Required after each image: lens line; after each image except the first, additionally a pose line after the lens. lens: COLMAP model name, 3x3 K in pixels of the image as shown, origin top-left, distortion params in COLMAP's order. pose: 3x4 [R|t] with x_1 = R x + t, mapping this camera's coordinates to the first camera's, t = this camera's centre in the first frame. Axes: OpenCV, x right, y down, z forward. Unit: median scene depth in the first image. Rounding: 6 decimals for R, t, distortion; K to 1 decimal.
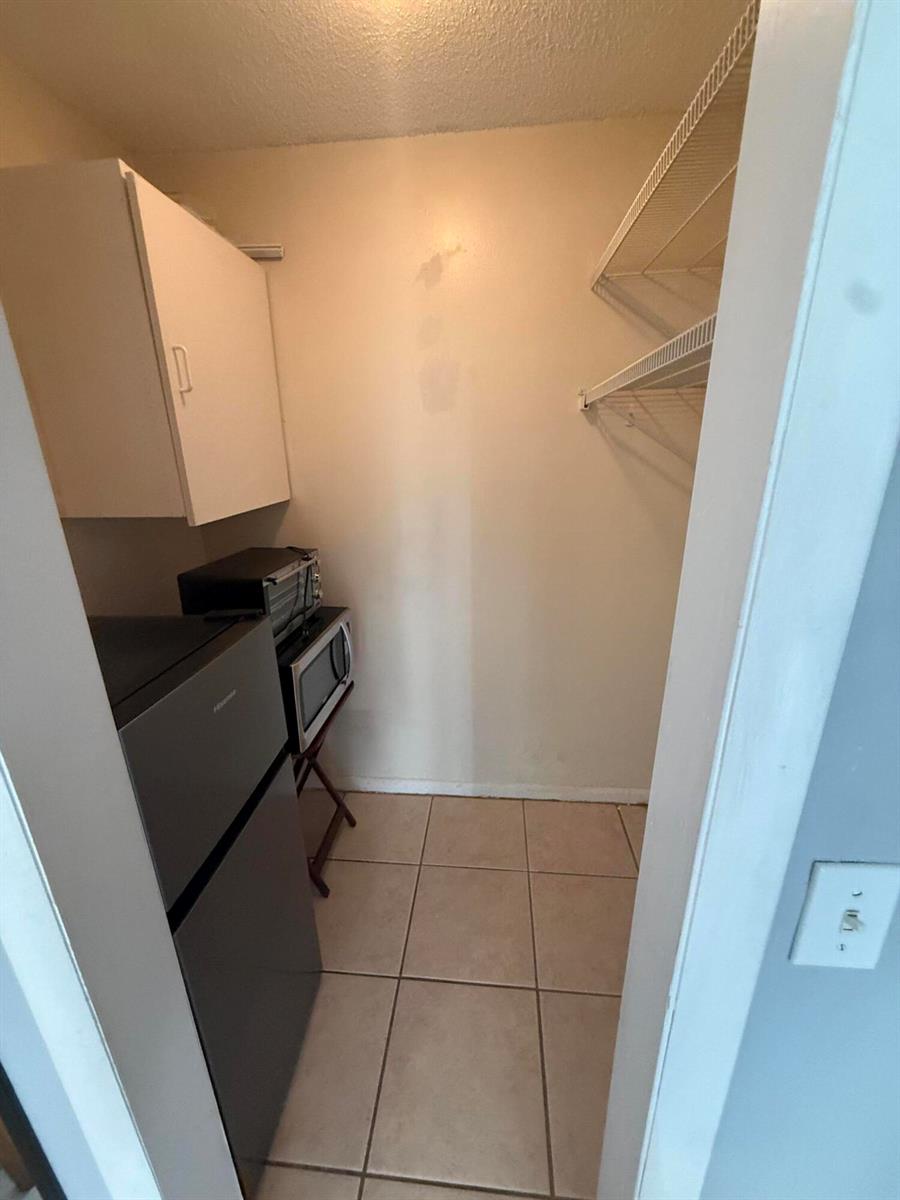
lens RADIAL K [[477.0, 0, 452.1], [0, 477.0, 599.4], [0, 0, 1]] dist [-0.000537, -0.000188]
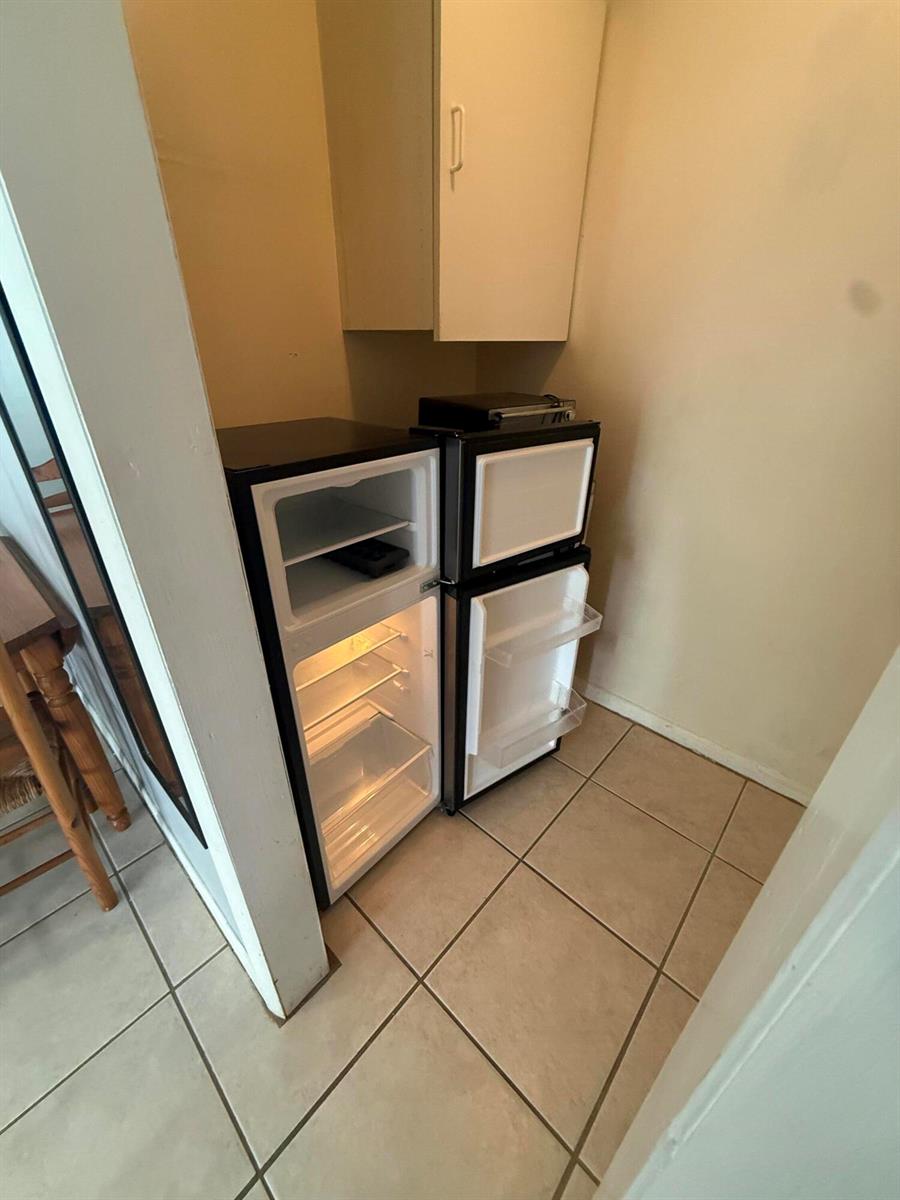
lens RADIAL K [[477.0, 0, 451.7], [0, 477.0, 601.2], [0, 0, 1]] dist [-0.000537, -0.000188]
pose [[0.792809, 0.318009, -0.519926, 0.105710], [-0.211981, 0.943698, 0.253966, 0.067595], [0.571417, -0.091132, 0.815584, 0.154633]]
